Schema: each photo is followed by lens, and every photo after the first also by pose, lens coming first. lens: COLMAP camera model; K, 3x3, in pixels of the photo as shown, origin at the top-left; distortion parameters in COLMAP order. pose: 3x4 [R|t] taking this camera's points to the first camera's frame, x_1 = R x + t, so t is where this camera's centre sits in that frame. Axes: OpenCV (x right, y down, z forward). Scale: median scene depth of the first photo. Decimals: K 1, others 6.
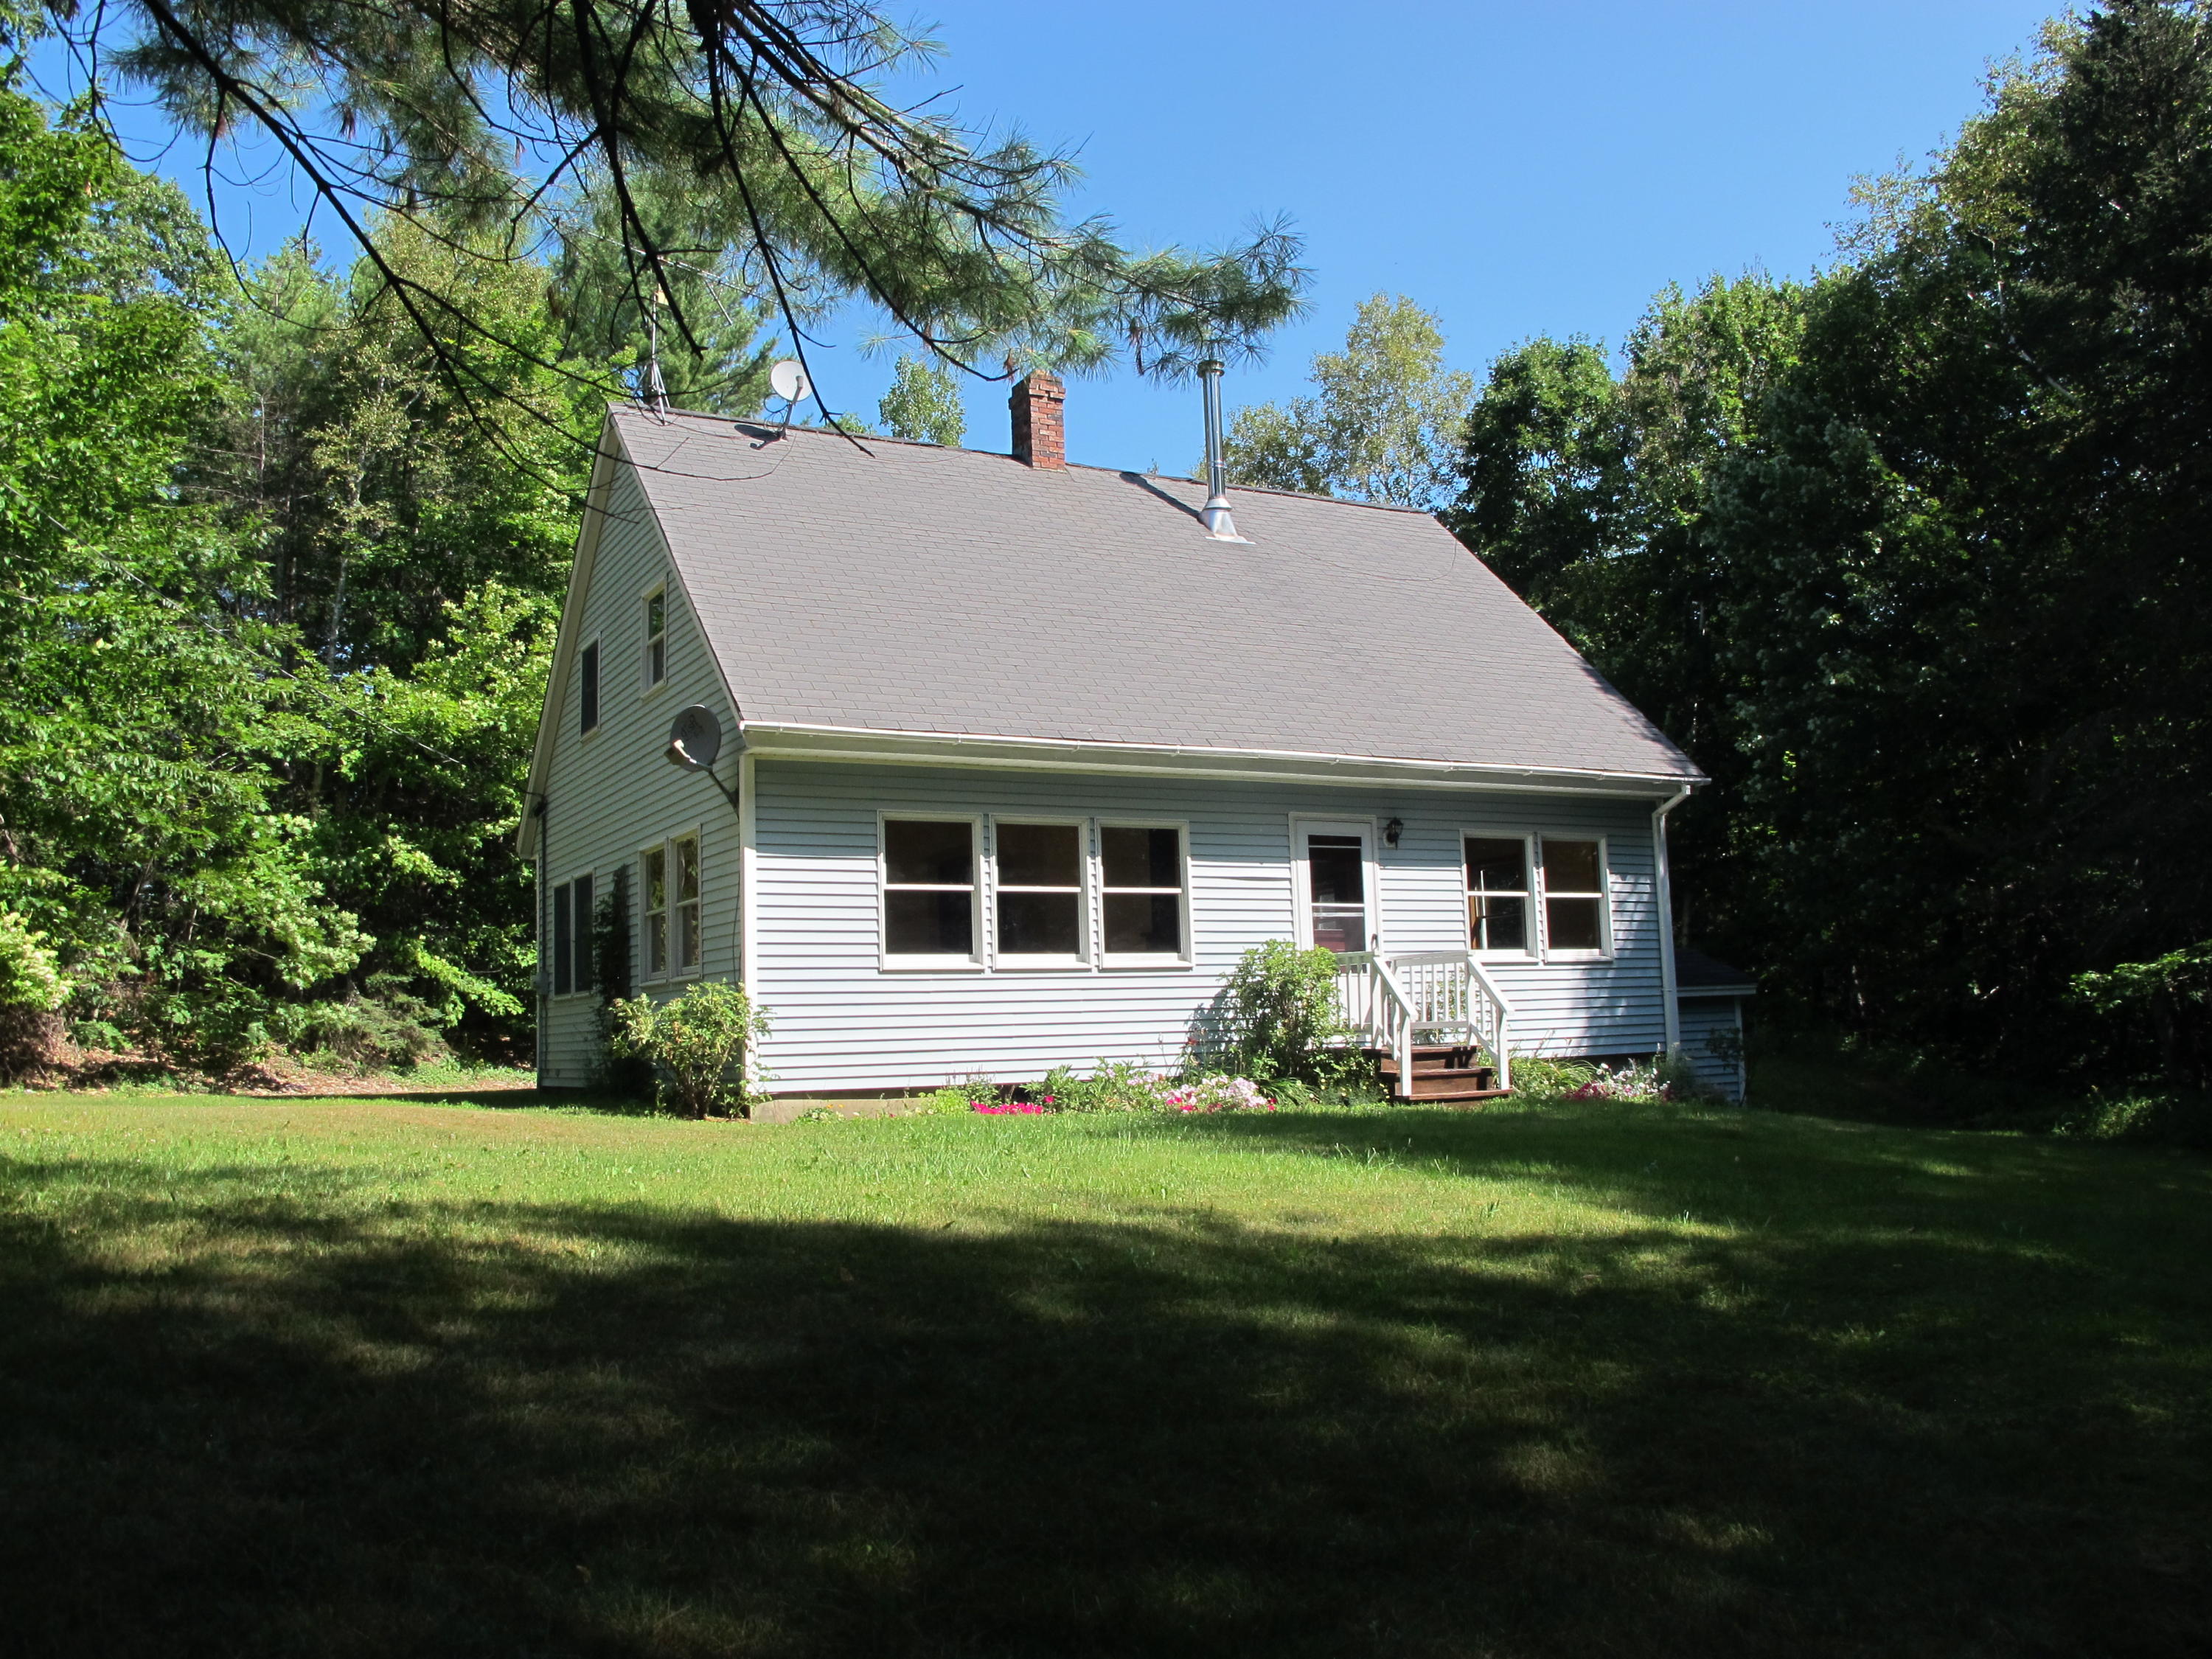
lens RADIAL K [[1847.6, 0, 1106.0], [0, 1847.6, 829.5], [0, 0, 1]] dist [-0.119172, 0.056413]
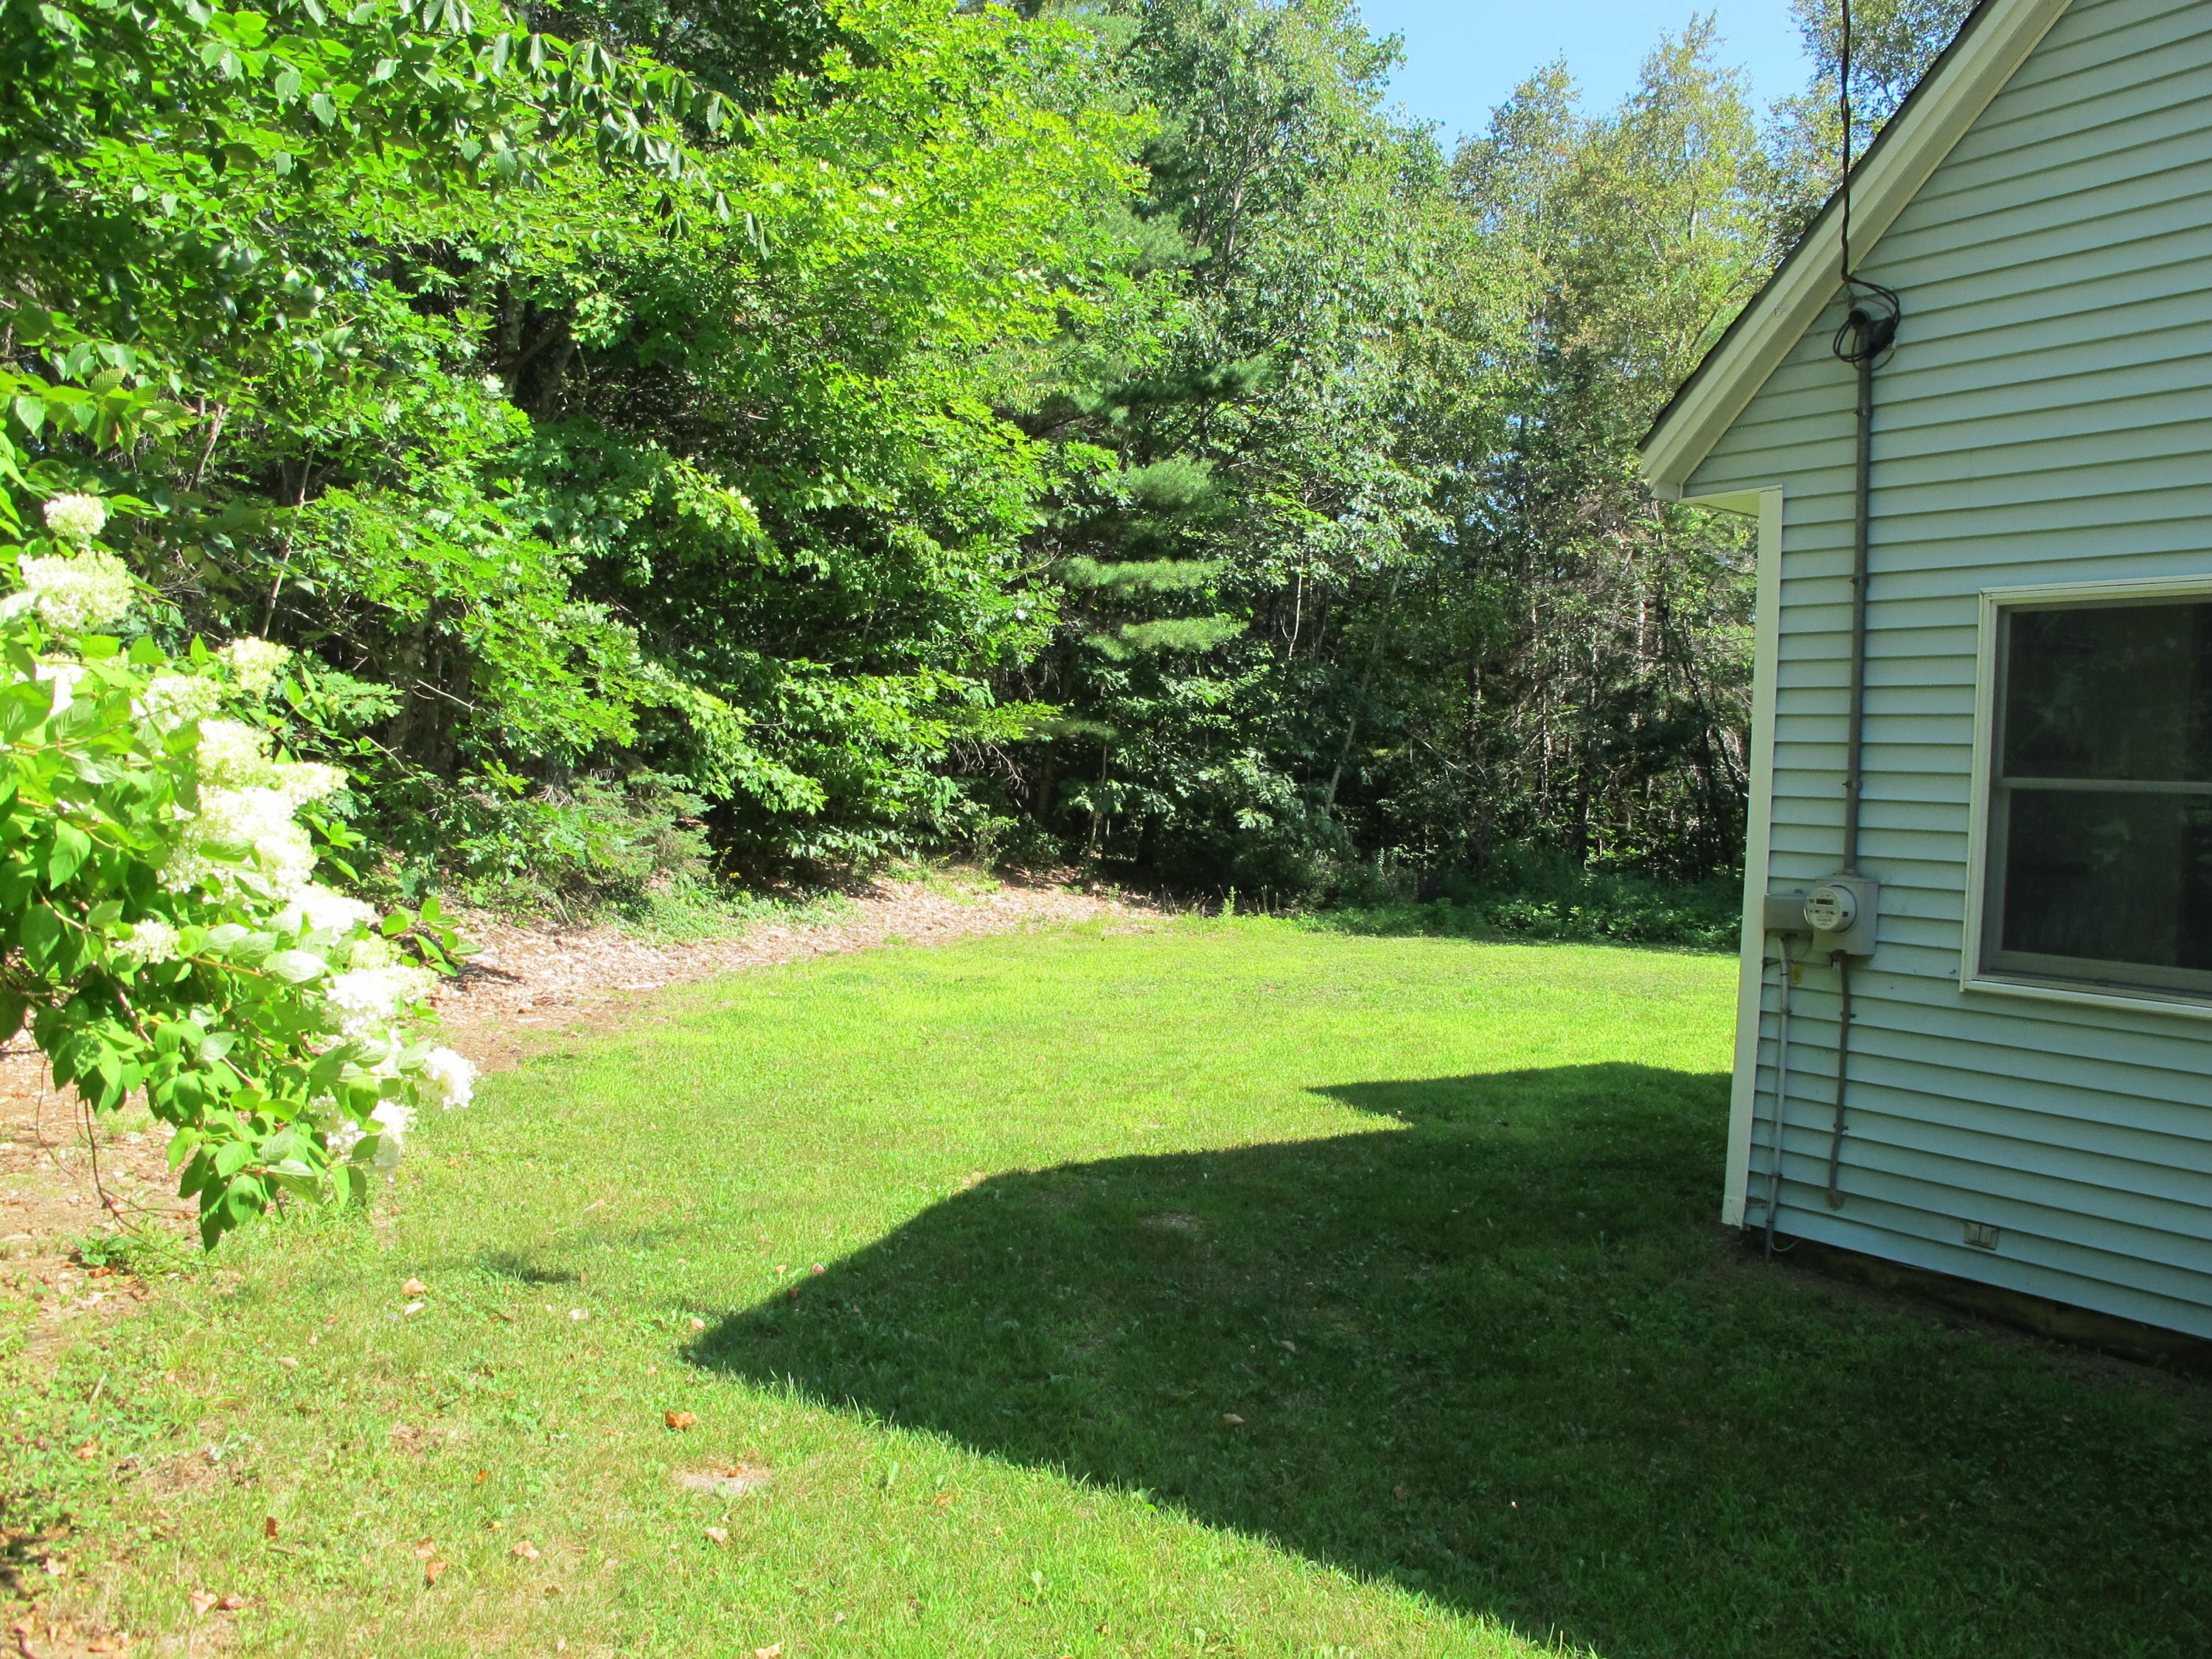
lens RADIAL K [[1847.6, 0, 1106.0], [0, 1847.6, 829.5], [0, 0, 1]] dist [-0.119172, 0.056413]
pose [[0.994762, 0.074473, 0.070010, -0.560415], [-0.083341, 0.987508, 0.133724, 0.052278], [-0.059177, -0.138859, 0.988543, 0.903231]]
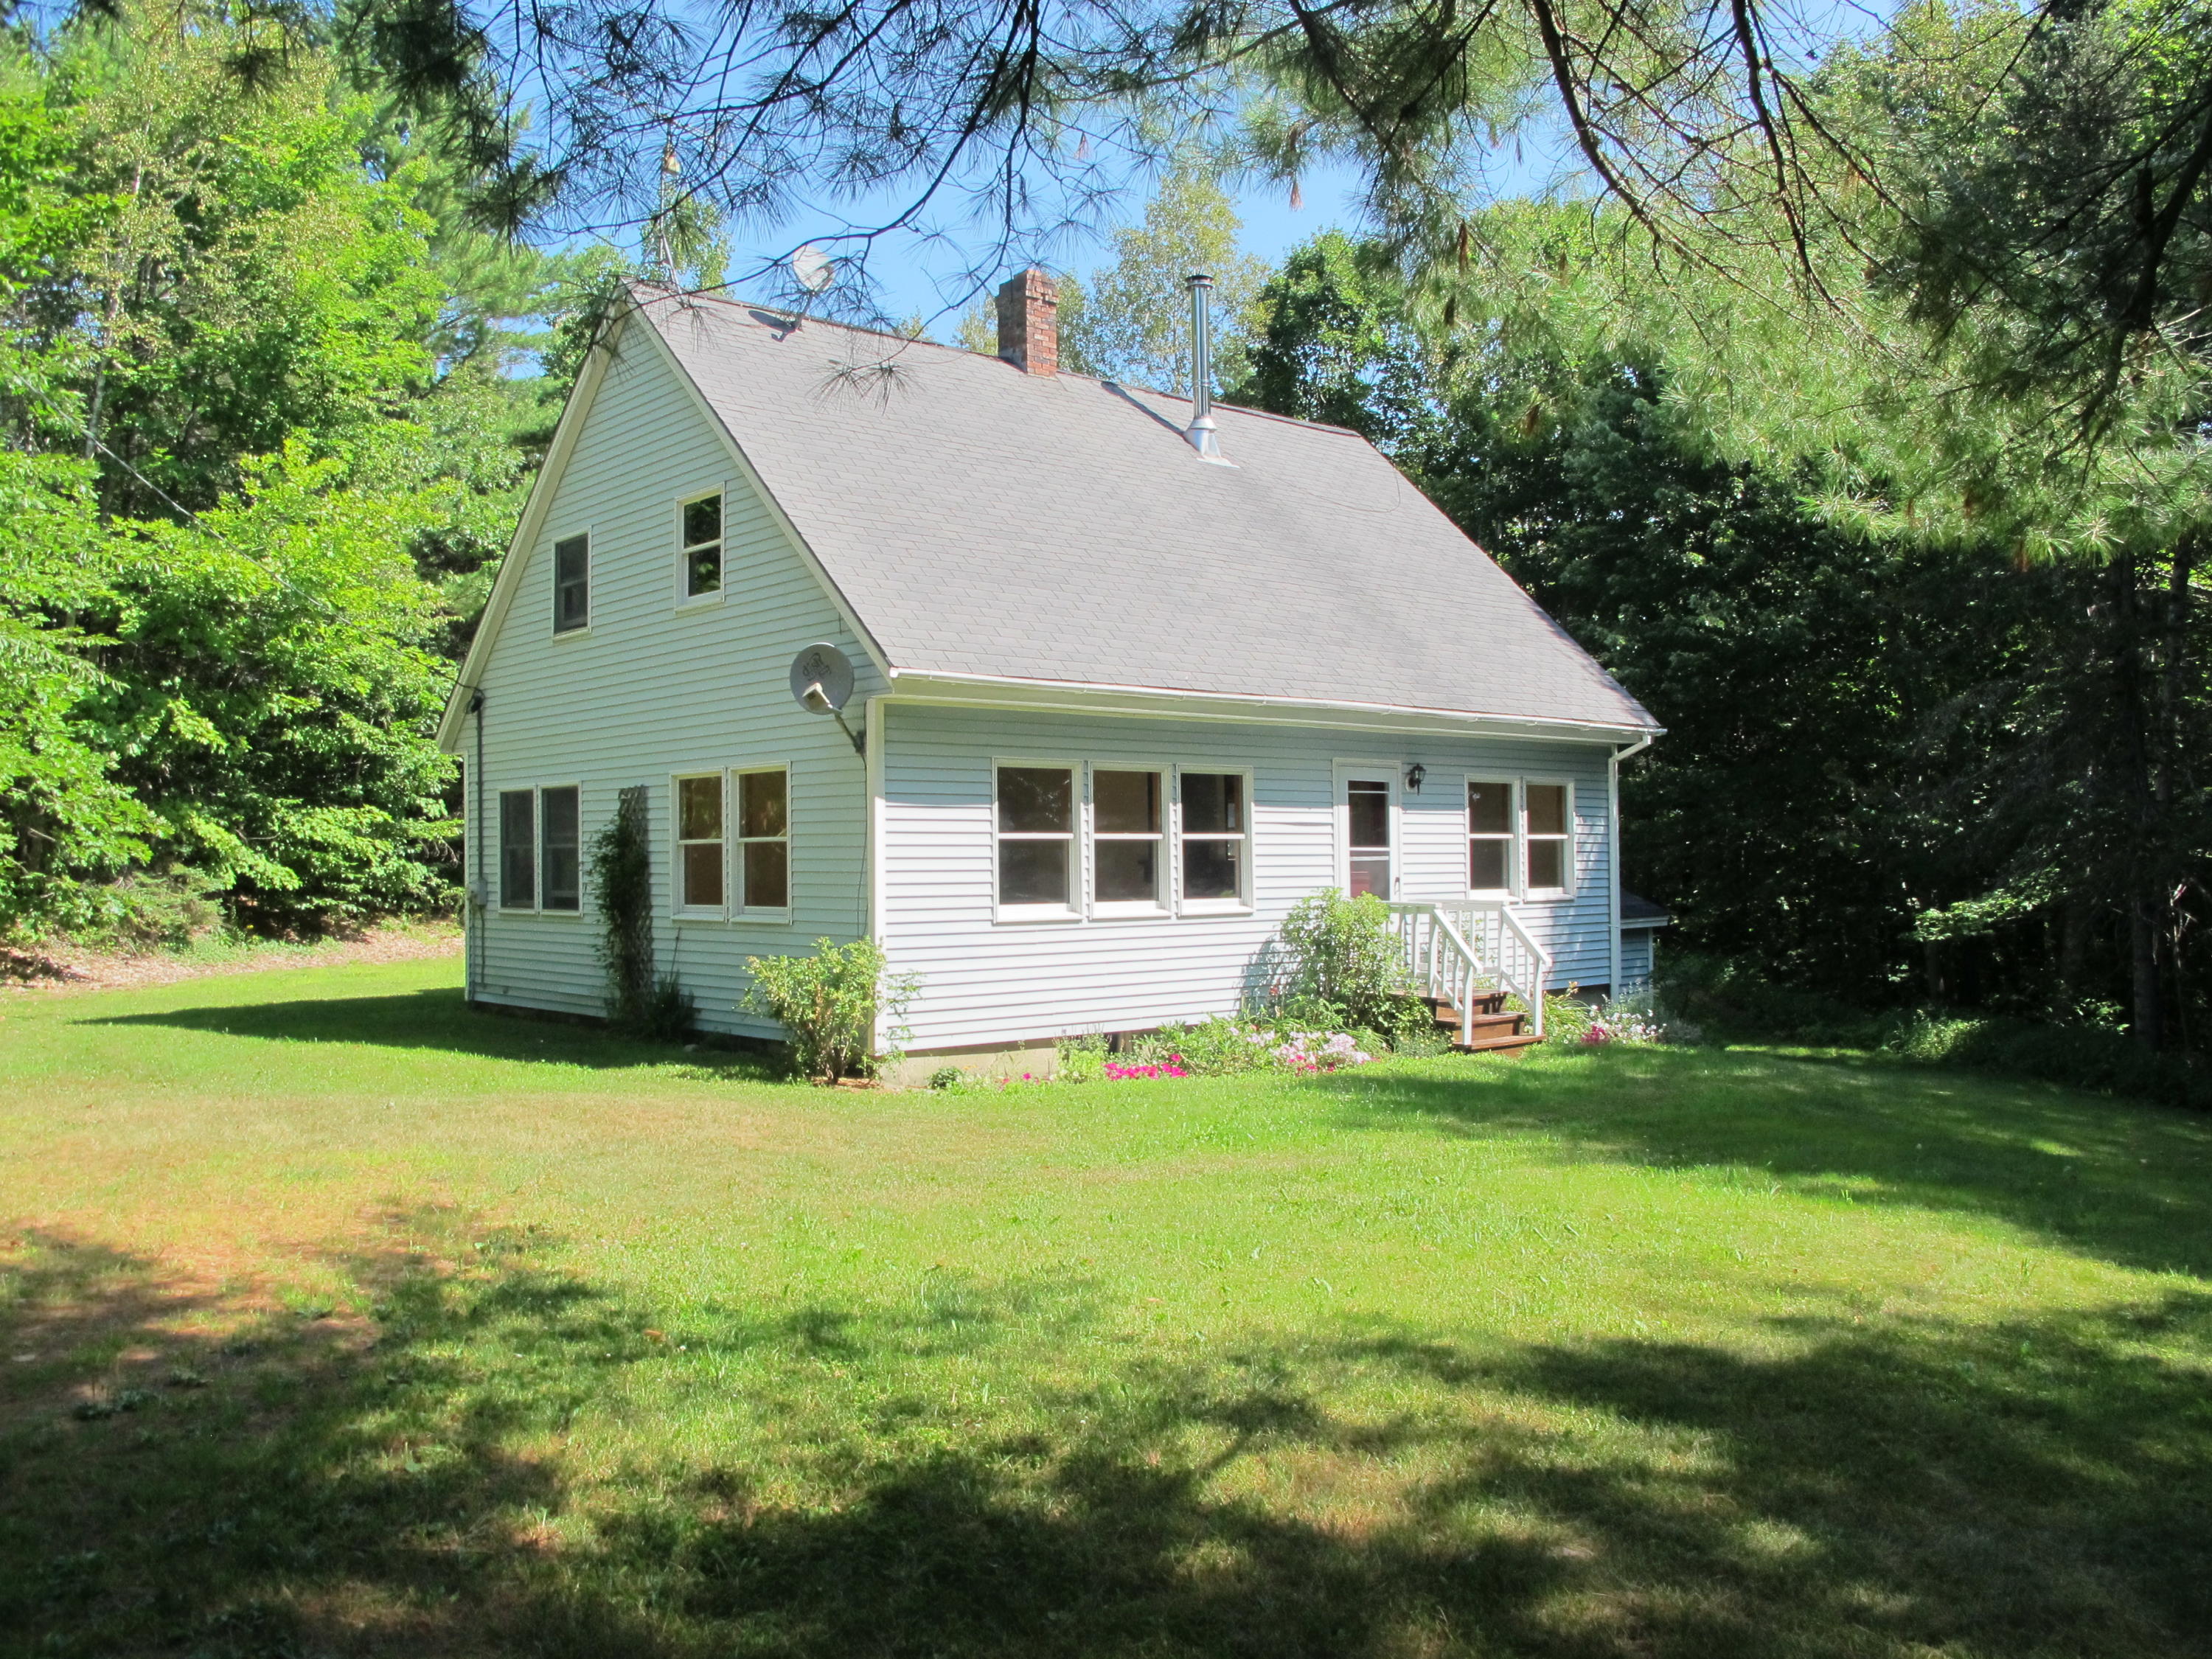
lens RADIAL K [[1828.1, 0, 1102.8], [0, 1828.1, 865.8], [0, 0, 1]] dist [-0.126287, 0.100448]
pose [[0.976625, 0.022951, 0.213719, -0.237139], [-0.046431, 0.993335, 0.105501, -0.050331], [-0.209873, -0.112958, 0.971182, 0.045613]]
